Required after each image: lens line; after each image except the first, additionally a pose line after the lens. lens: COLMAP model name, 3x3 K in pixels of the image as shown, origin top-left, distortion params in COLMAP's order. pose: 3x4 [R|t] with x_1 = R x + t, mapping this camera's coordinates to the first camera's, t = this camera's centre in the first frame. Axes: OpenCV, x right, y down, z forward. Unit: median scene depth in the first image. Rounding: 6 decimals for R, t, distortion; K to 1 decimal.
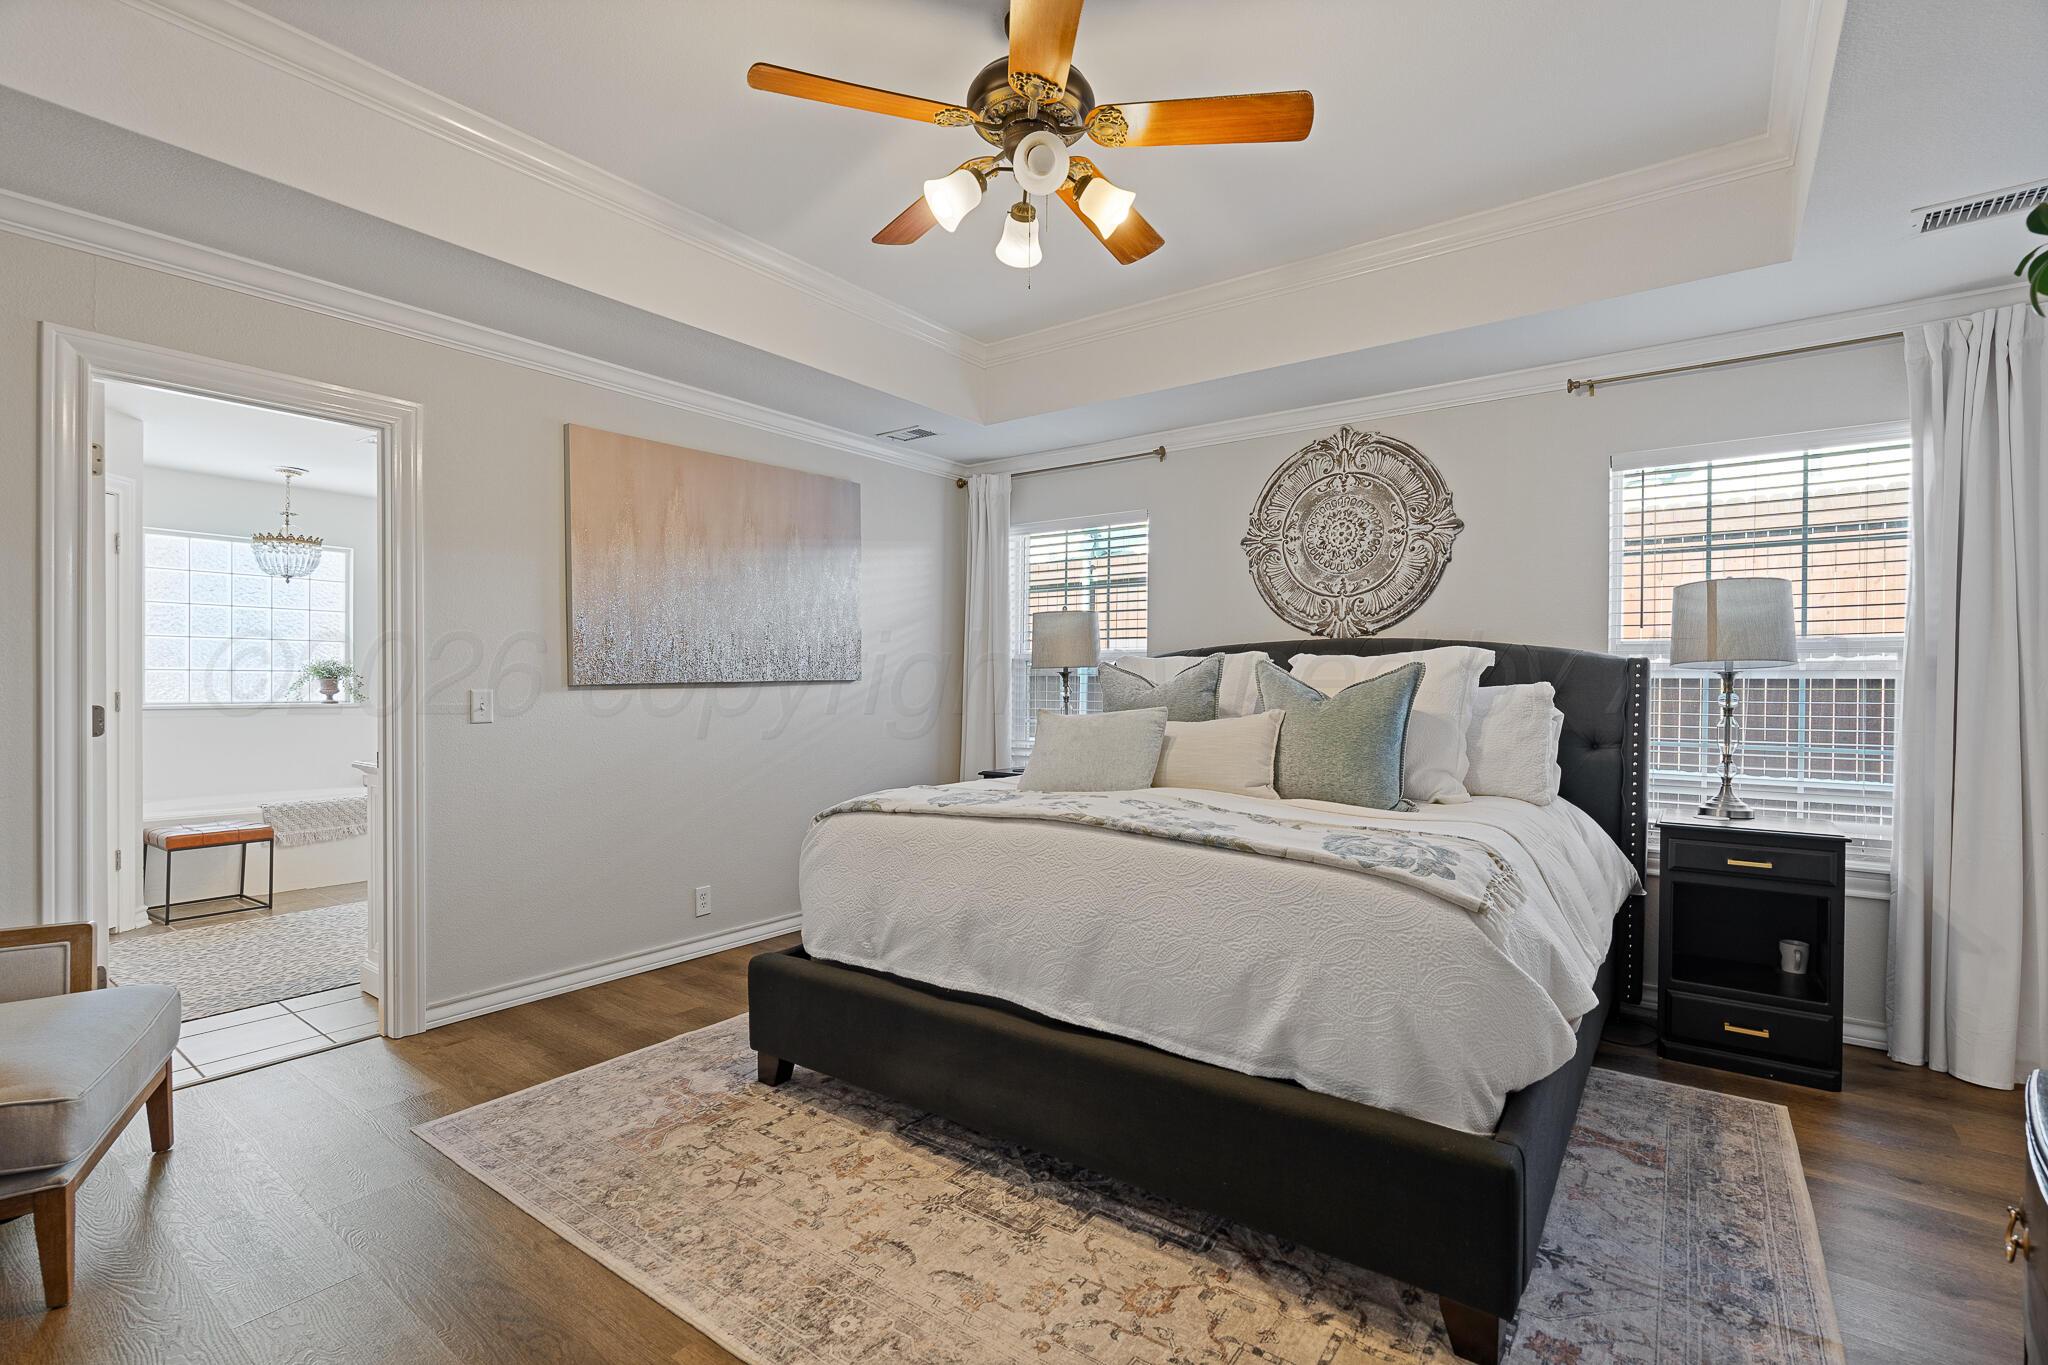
lens RADIAL K [[939.8, 0, 1024.0], [0, 939.8, 682.5], [0, 0, 1]] dist [-0.016639, -0.000035]
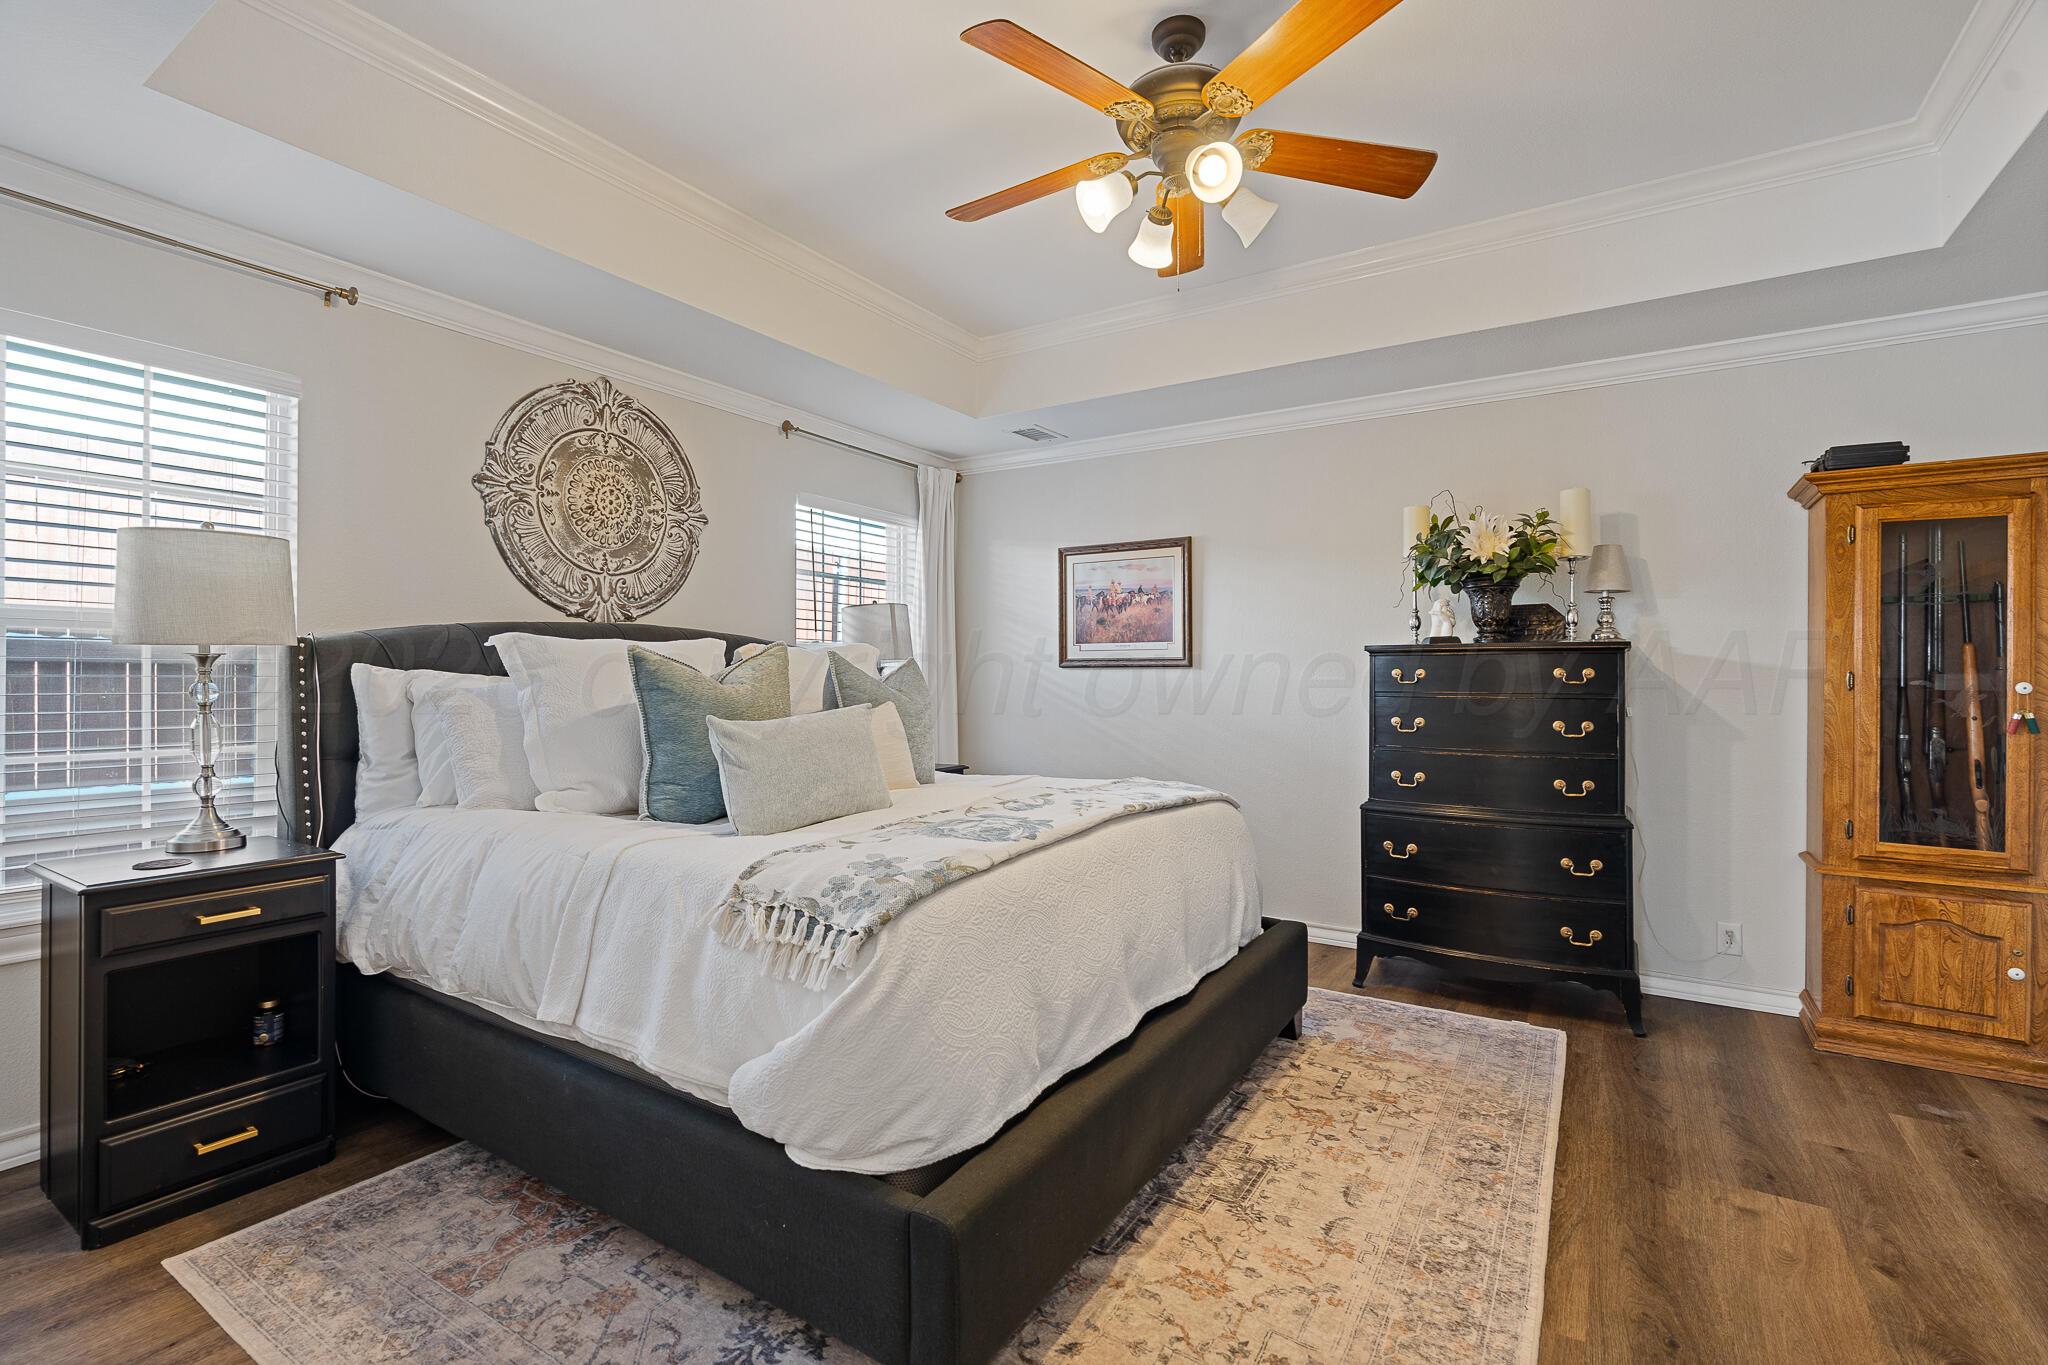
lens RADIAL K [[917.3, 0, 1024.0], [0, 917.3, 682.5], [0, 0, 1]] dist [-0.030123, 0.000509]
pose [[-0.065643, -0.007932, 0.997812, -0.543555], [0.000163, 0.999968, 0.007960, 0.001162], [-0.997843, 0.000685, -0.065639, 0.697932]]
